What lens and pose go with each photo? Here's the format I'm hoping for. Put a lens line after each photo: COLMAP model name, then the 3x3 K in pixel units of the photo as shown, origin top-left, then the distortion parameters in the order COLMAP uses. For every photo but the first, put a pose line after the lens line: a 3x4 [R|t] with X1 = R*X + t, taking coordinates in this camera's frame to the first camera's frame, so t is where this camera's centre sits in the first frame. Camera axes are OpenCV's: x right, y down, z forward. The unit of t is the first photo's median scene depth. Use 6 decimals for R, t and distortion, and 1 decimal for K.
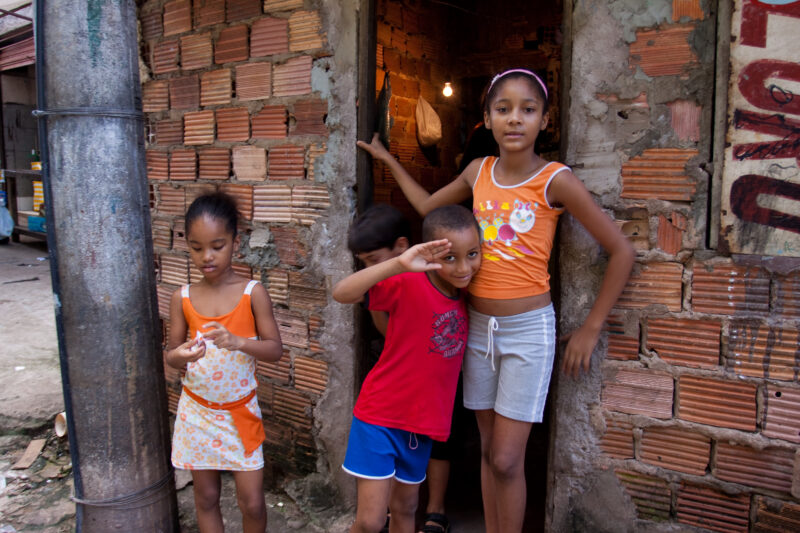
lens RADIAL K [[631.8, 0, 400.0], [0, 631.8, 266.5], [0, 0, 1]] dist [-0.090710, 0.057166]
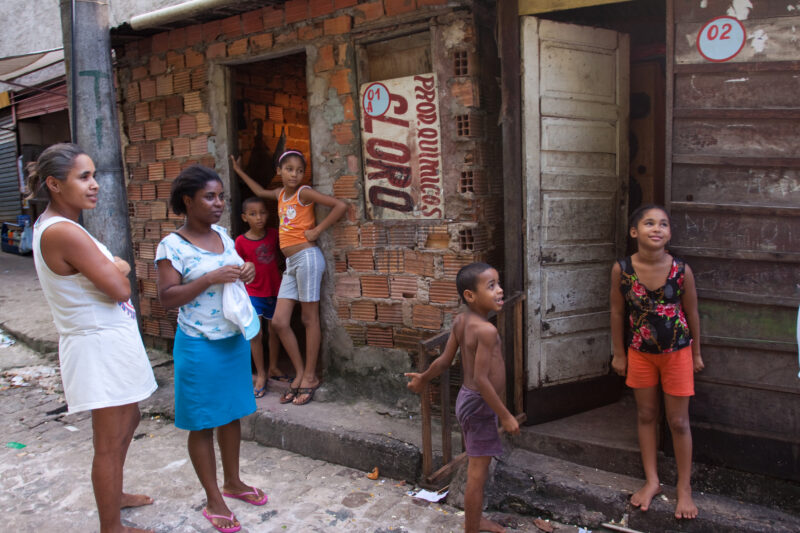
lens RADIAL K [[631.8, 0, 400.0], [0, 631.8, 266.5], [0, 0, 1]] dist [-0.090710, 0.057166]
pose [[0.999179, -0.040397, -0.002911, 0.552646], [0.040321, 0.998932, -0.022566, 0.181886], [0.003820, 0.022430, 0.999741, -1.171665]]
